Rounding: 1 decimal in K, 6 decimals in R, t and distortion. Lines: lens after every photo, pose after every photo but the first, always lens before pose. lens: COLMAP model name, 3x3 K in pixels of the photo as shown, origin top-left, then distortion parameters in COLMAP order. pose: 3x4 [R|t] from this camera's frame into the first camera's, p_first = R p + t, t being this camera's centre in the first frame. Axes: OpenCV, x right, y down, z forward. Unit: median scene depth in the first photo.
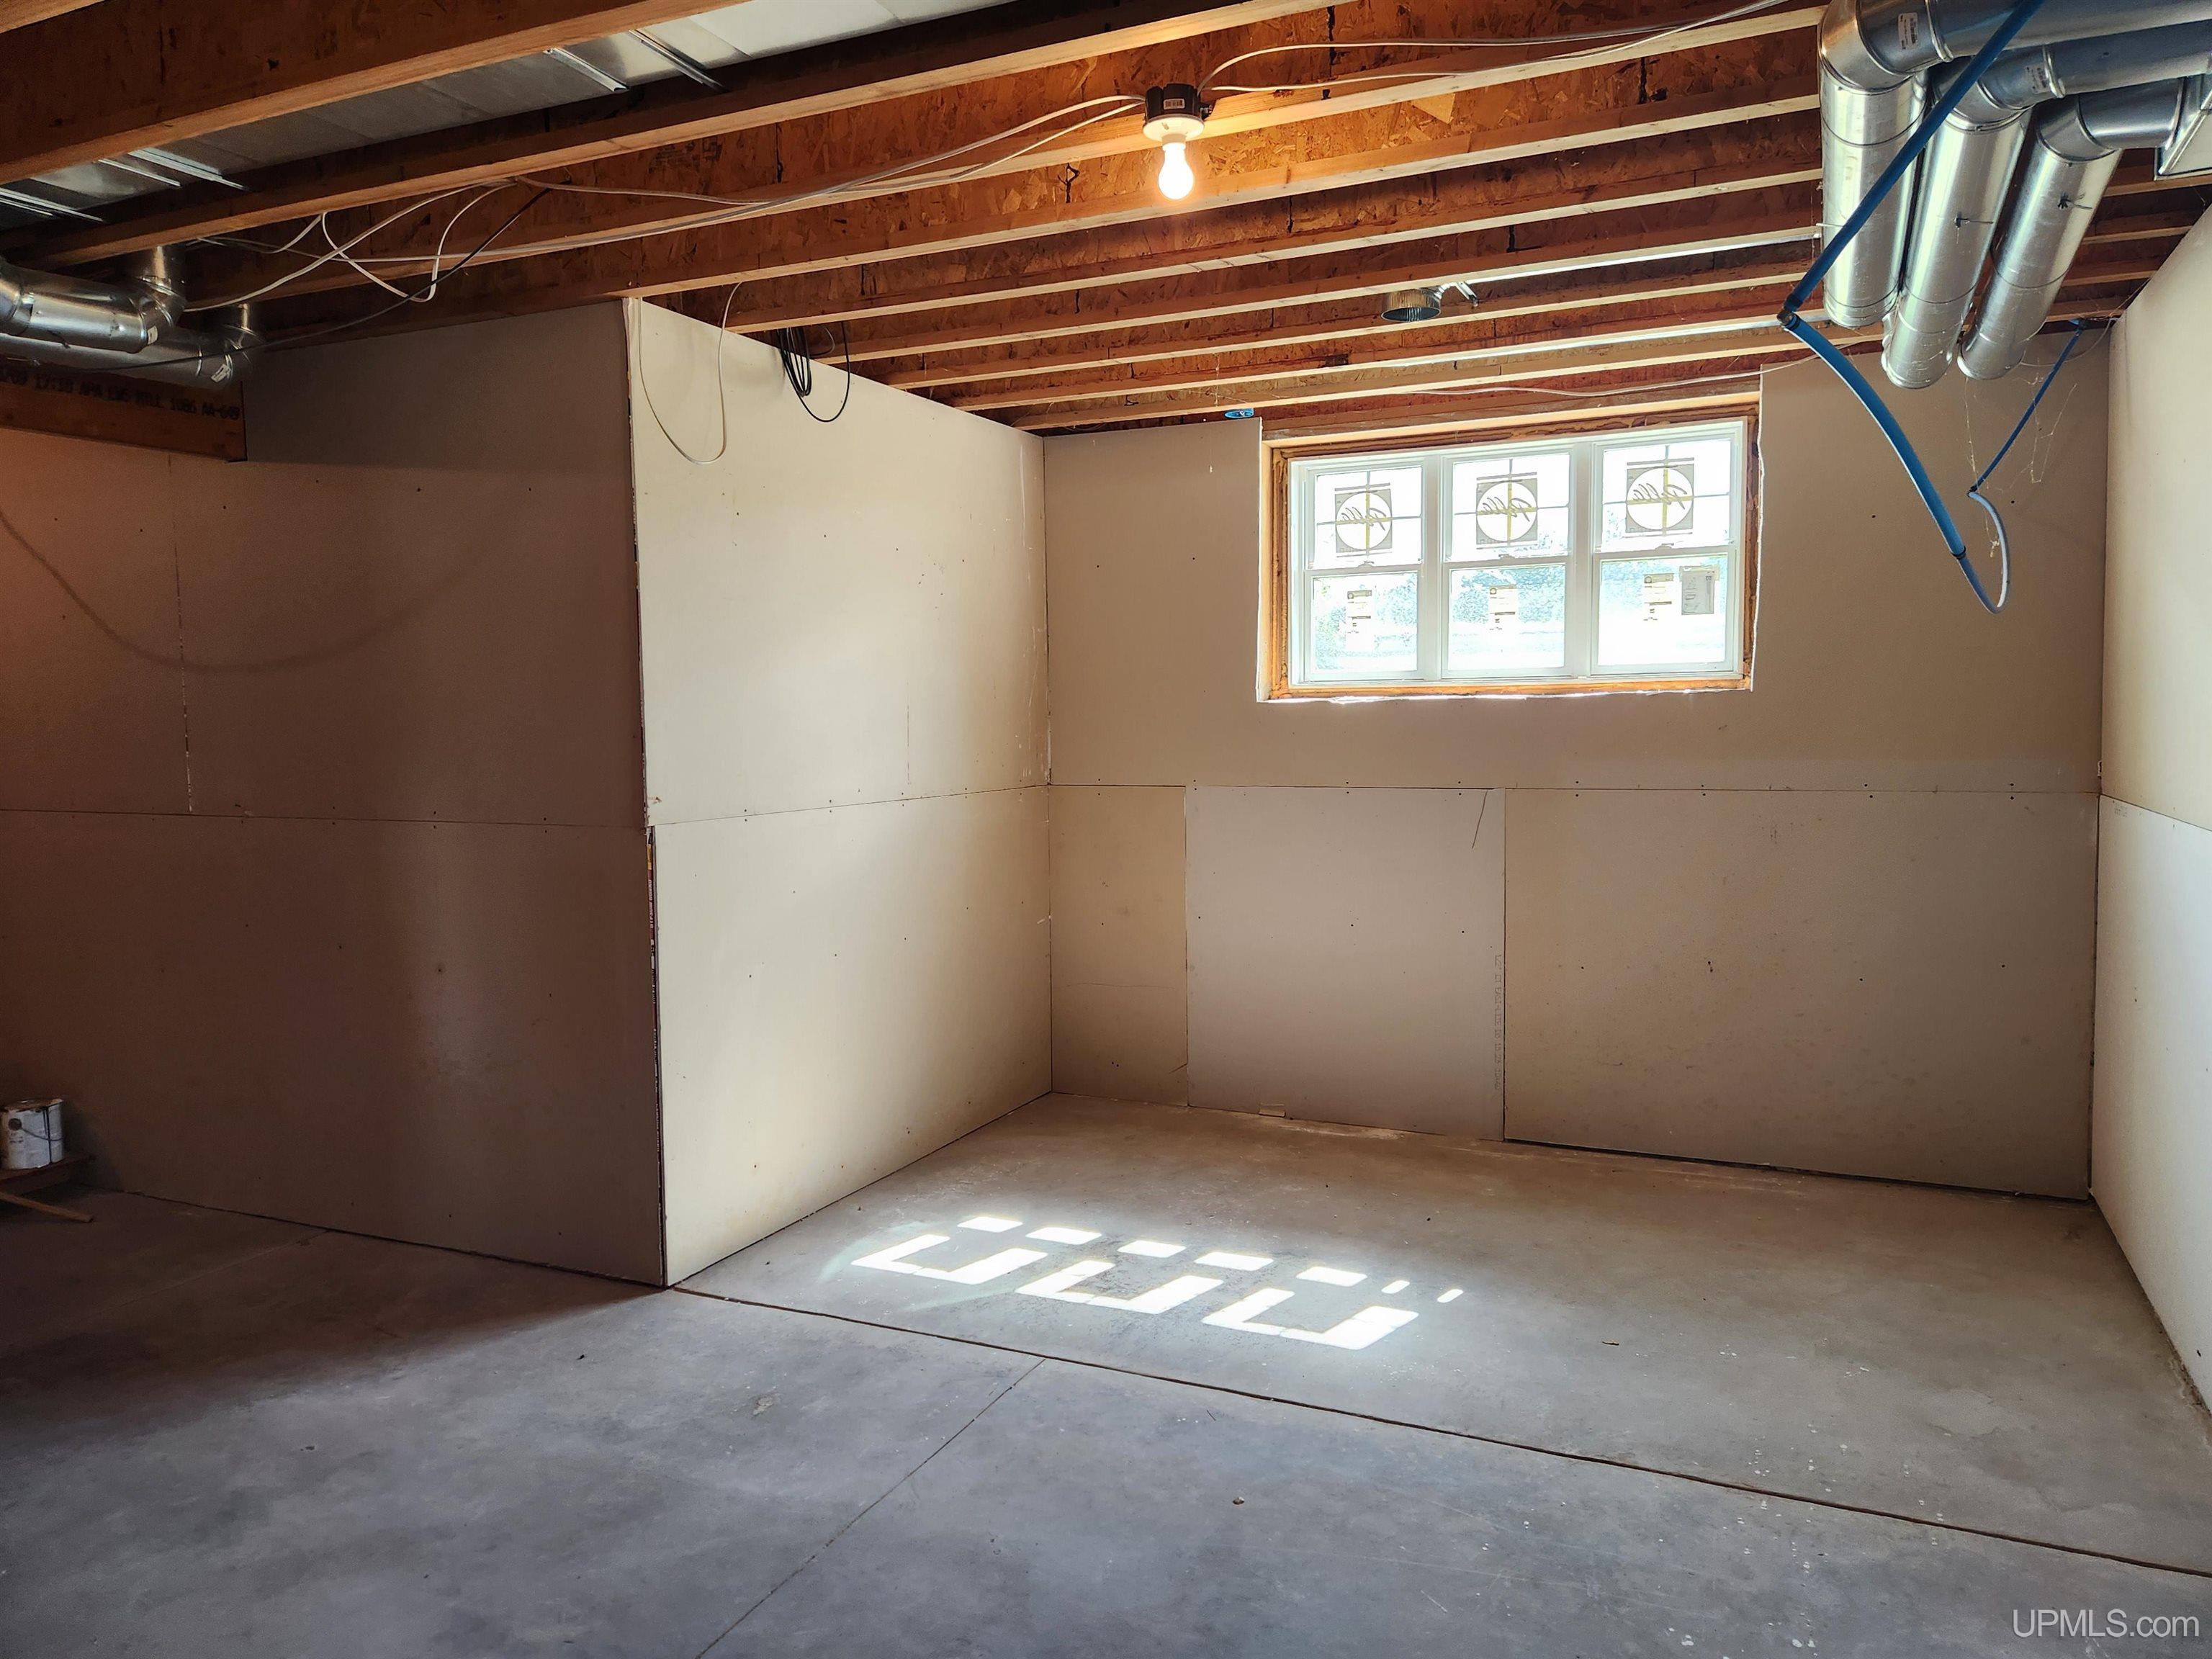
lens RADIAL K [[1499.4, 0, 1120.4], [0, 1499.4, 827.7], [0, 0, 1]] dist [0.064924, -0.057339]
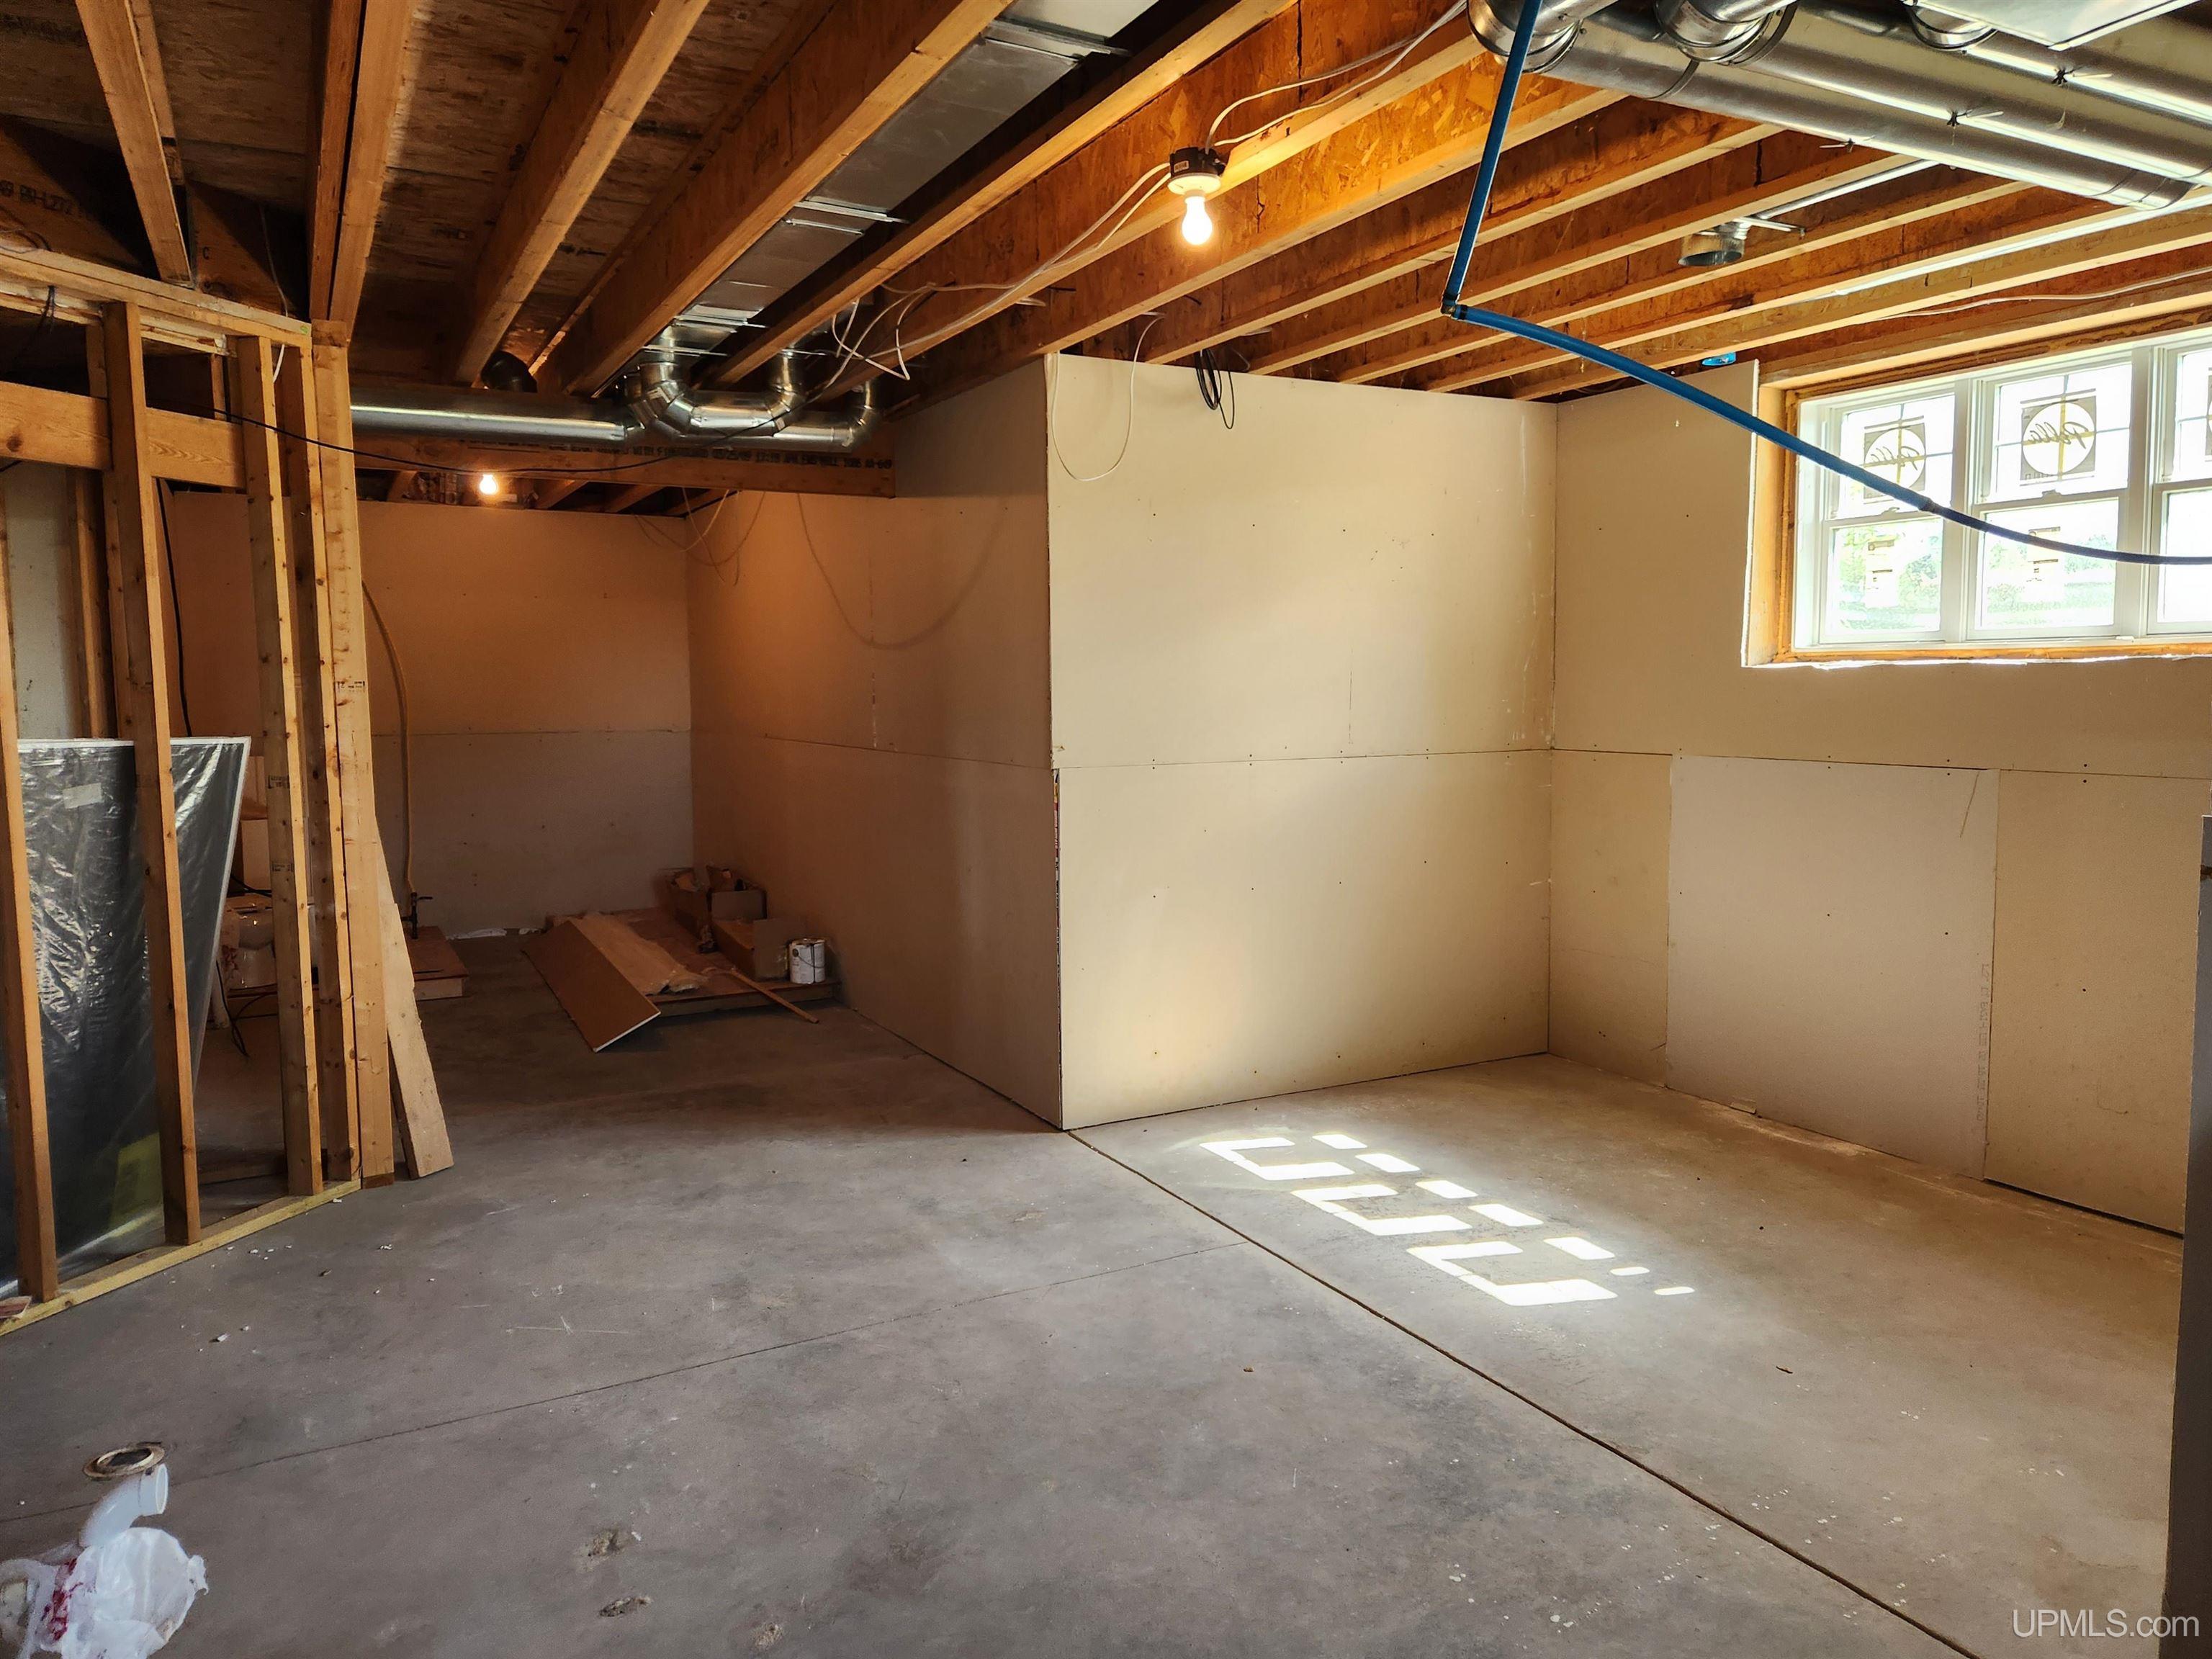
lens RADIAL K [[1499.4, 0, 1116.9], [0, 1499.4, 827.5], [0, 0, 1]] dist [0.064924, -0.057339]
pose [[0.798699, 0.065218, -0.598186, 0.458407], [-0.048777, 0.997855, 0.043666, -0.008488], [0.599750, -0.005698, 0.800167, 0.016358]]
